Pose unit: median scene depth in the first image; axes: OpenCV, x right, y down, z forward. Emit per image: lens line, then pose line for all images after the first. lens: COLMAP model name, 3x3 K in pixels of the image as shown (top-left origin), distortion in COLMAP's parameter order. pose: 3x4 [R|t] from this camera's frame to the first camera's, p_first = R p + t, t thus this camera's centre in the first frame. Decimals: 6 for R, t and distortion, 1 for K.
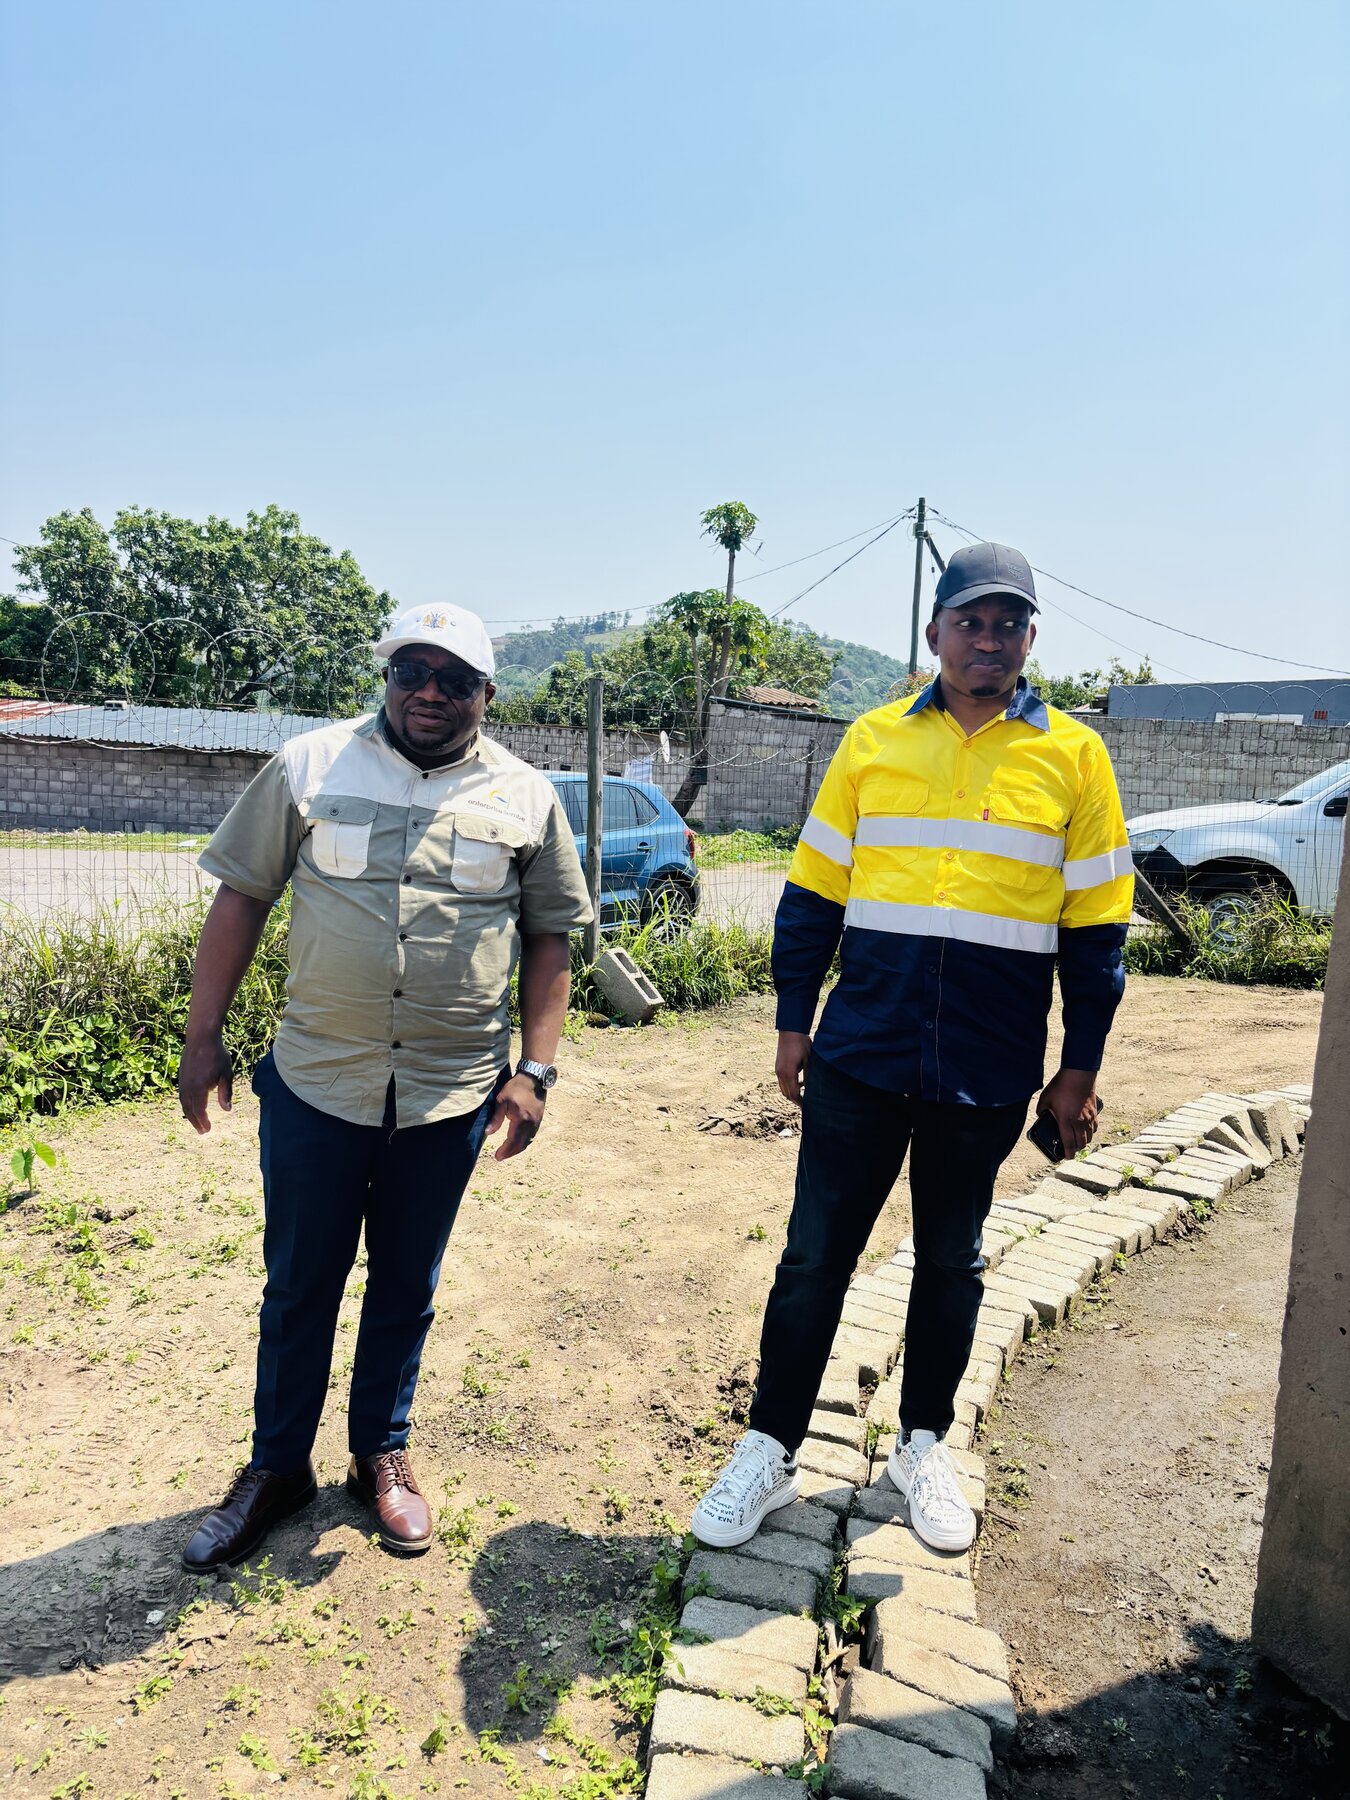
lens RADIAL K [[1358.2, 0, 668.1], [0, 1358.2, 909.3], [0, 0, 1]] dist [0.058802, -0.073155]
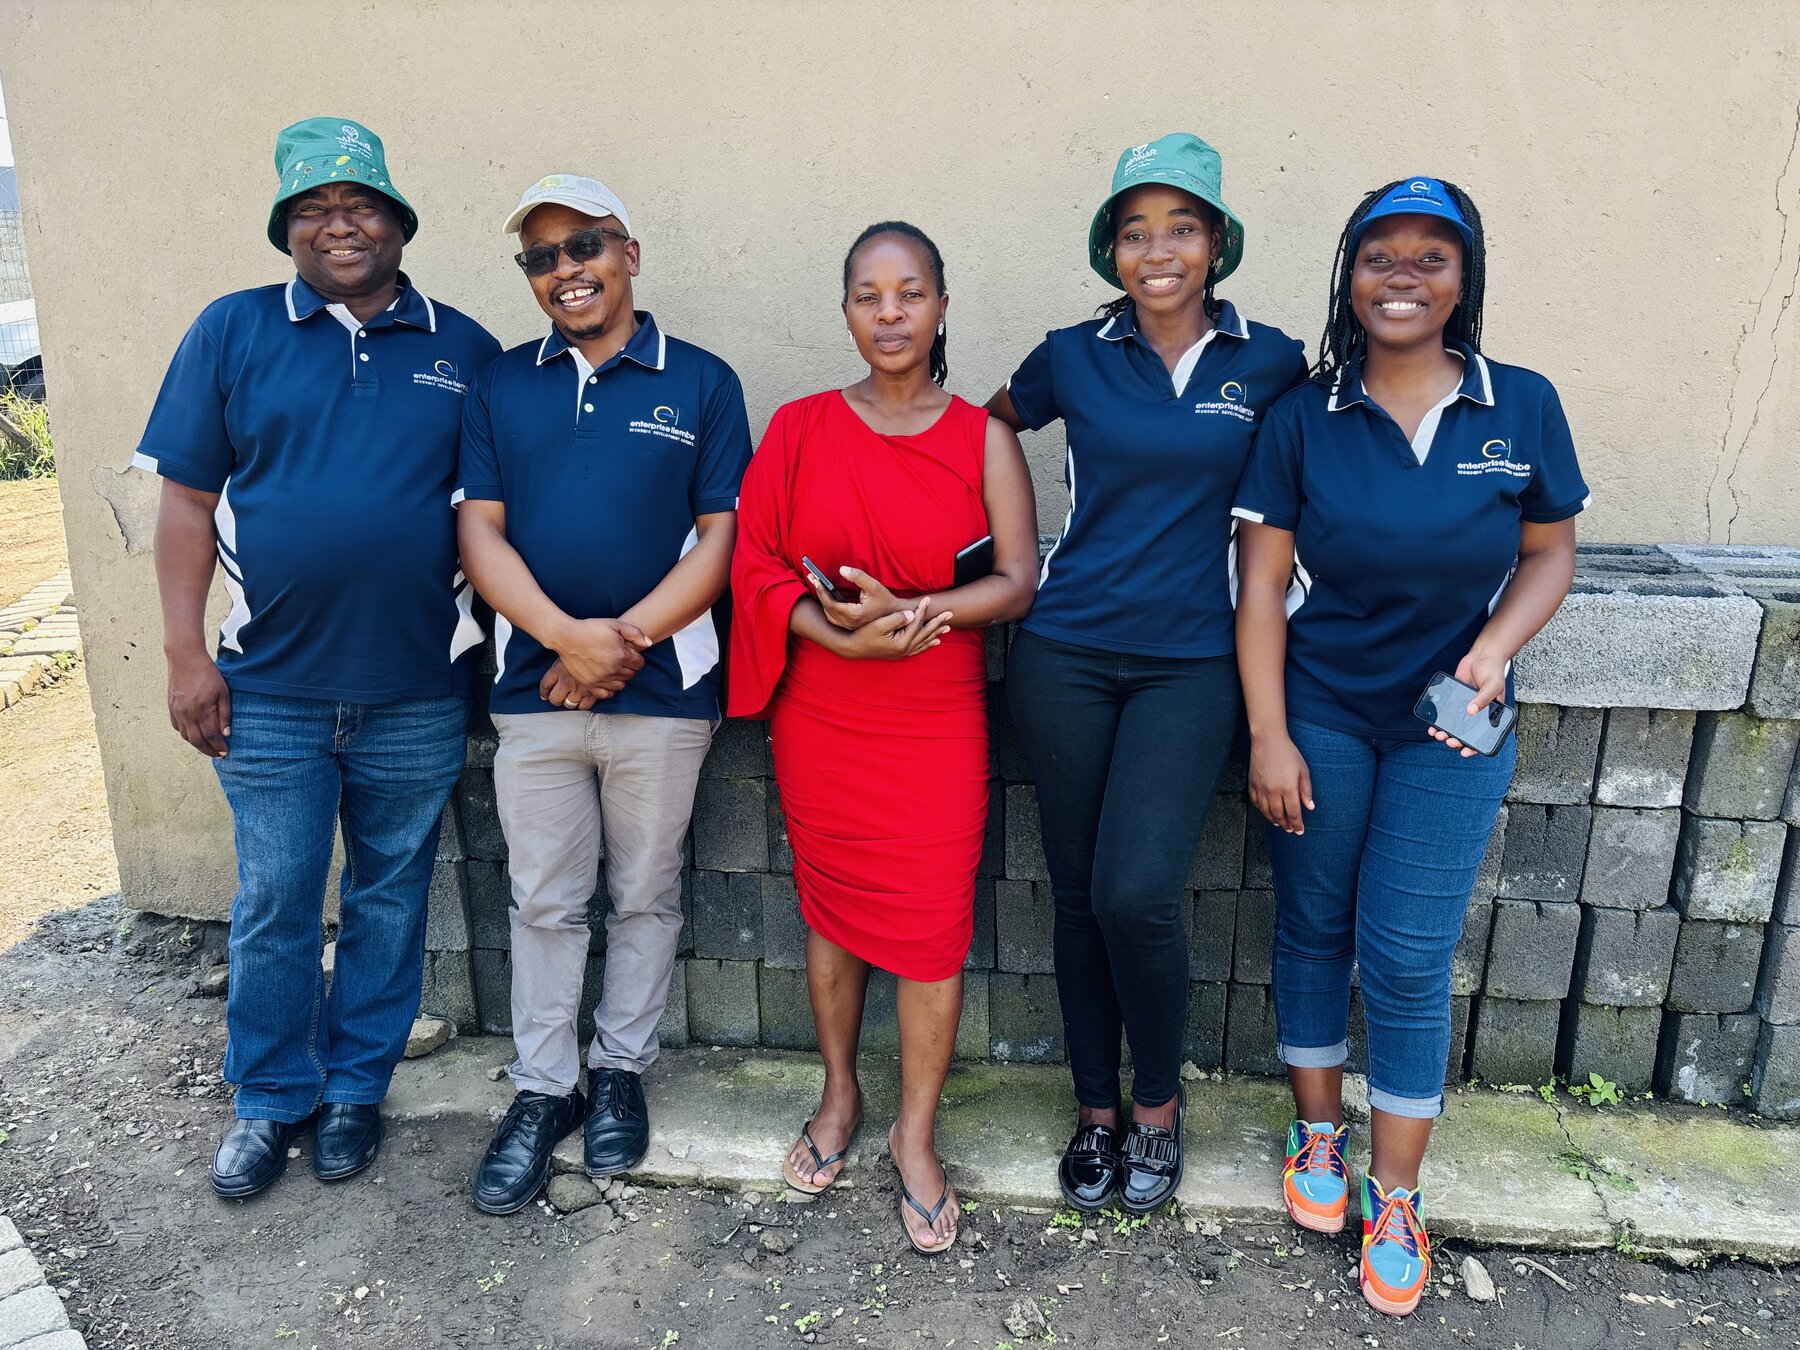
lens RADIAL K [[1358.2, 0, 909.7], [0, 1358.2, 668.4], [0, 0, 1]] dist [0.058802, -0.073155]
pose [[0.608790, -0.253865, 0.751616, -0.038807], [0.113124, 0.965516, 0.234483, 0.042281], [-0.785225, -0.057725, 0.616515, -0.251742]]
